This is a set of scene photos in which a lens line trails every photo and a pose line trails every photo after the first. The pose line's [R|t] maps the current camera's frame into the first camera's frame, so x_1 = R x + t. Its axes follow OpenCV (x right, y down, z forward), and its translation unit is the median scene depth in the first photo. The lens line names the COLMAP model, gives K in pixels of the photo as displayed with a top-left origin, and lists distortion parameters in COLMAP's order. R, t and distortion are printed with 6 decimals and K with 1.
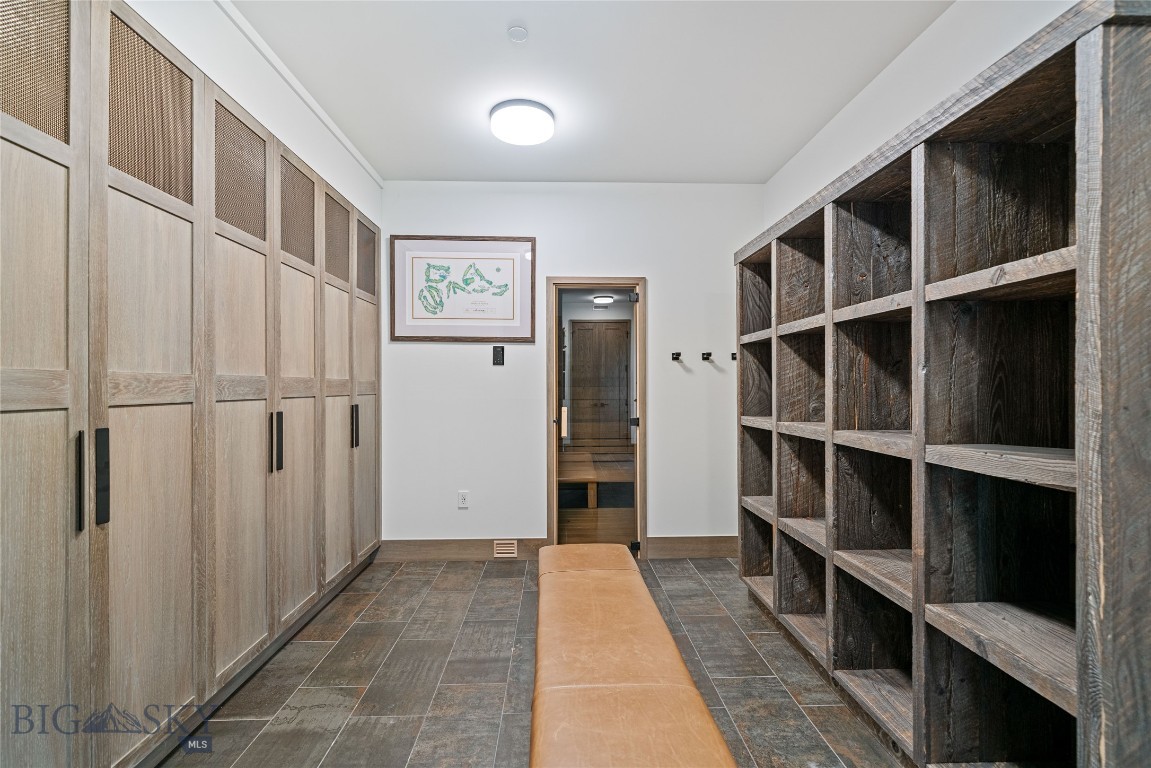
lens RADIAL K [[509.0, 0, 572.6], [0, 509.0, 384.6], [0, 0, 1]] dist [0.000977, 0.000038]
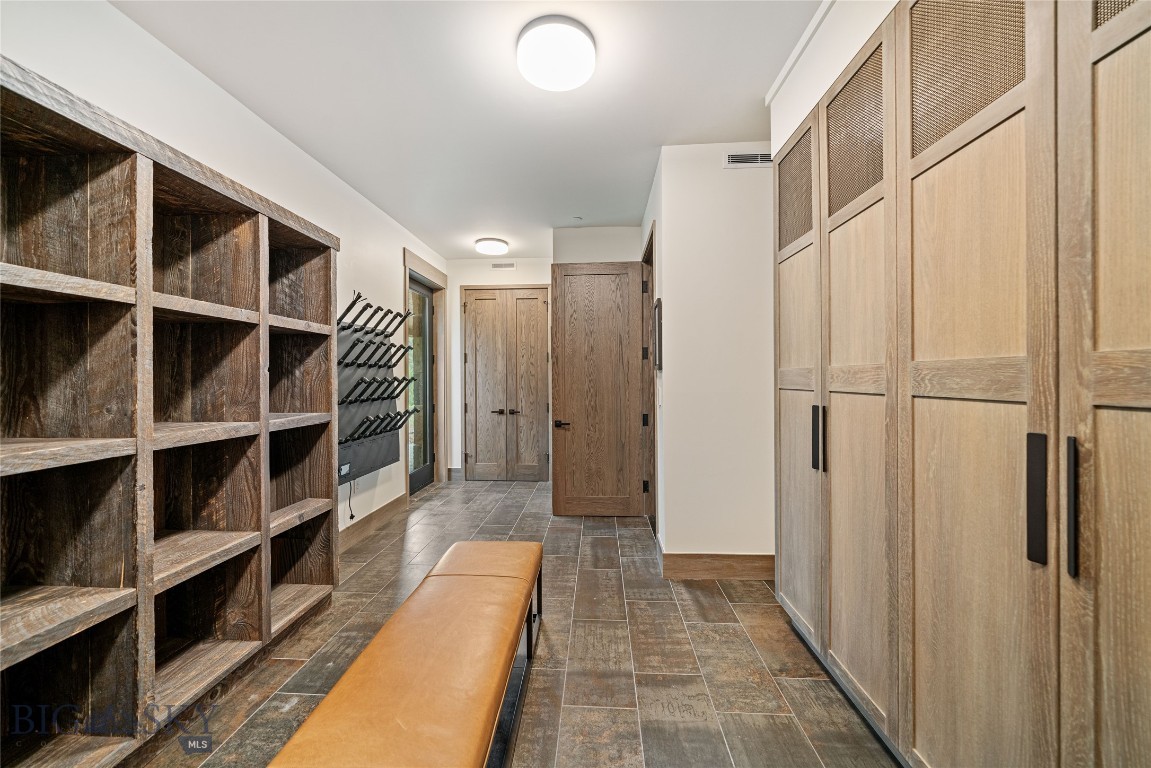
lens RADIAL K [[428.5, 0, 576.2], [0, 428.5, 378.3], [0, 0, 1]] dist [0.000217, 0.000008]
pose [[-0.996072, 0.007327, 0.088249, -0.265724], [0.007205, 0.999973, -0.001704, 0.003121], [-0.088259, -0.001061, -0.996097, 1.826922]]
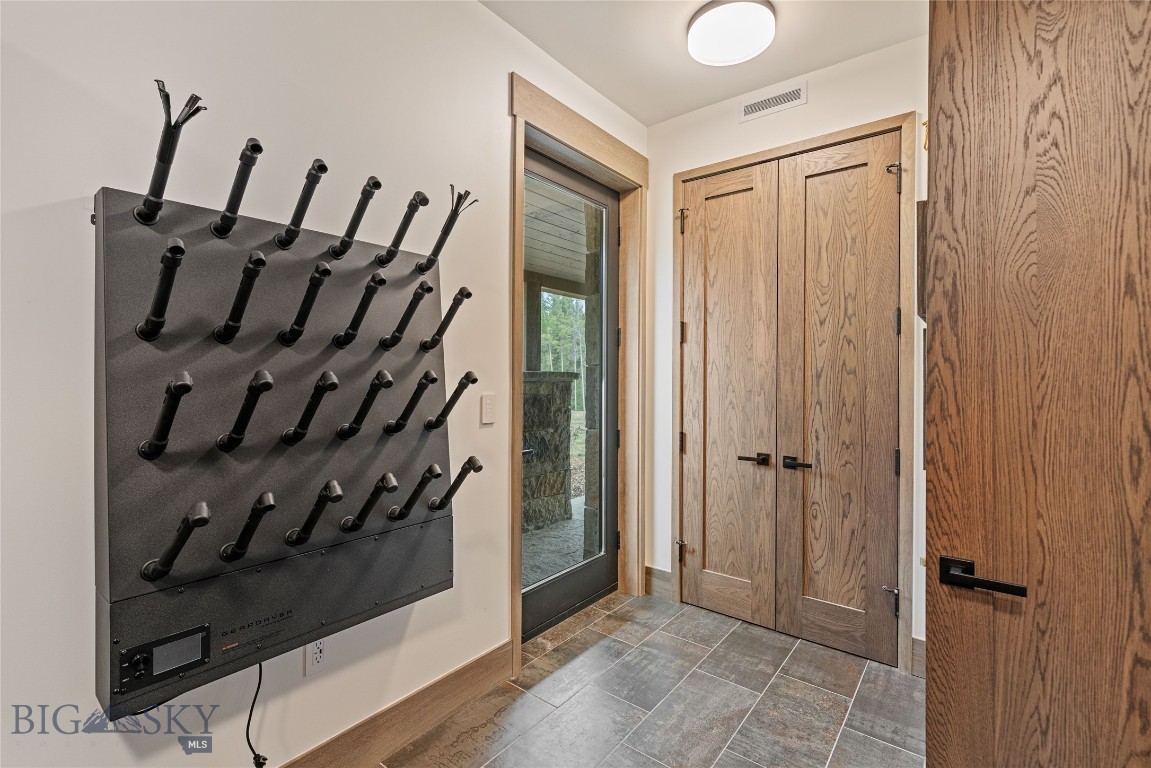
lens RADIAL K [[509.0, 0, 572.8], [0, 509.0, 376.8], [0, 0, 1]] dist [0.000977, 0.000038]
pose [[-0.759165, -0.001949, 0.650896, -0.105964], [-0.003678, 0.999992, -0.001296, -0.002092], [-0.650888, -0.003378, -0.759166, 0.890922]]
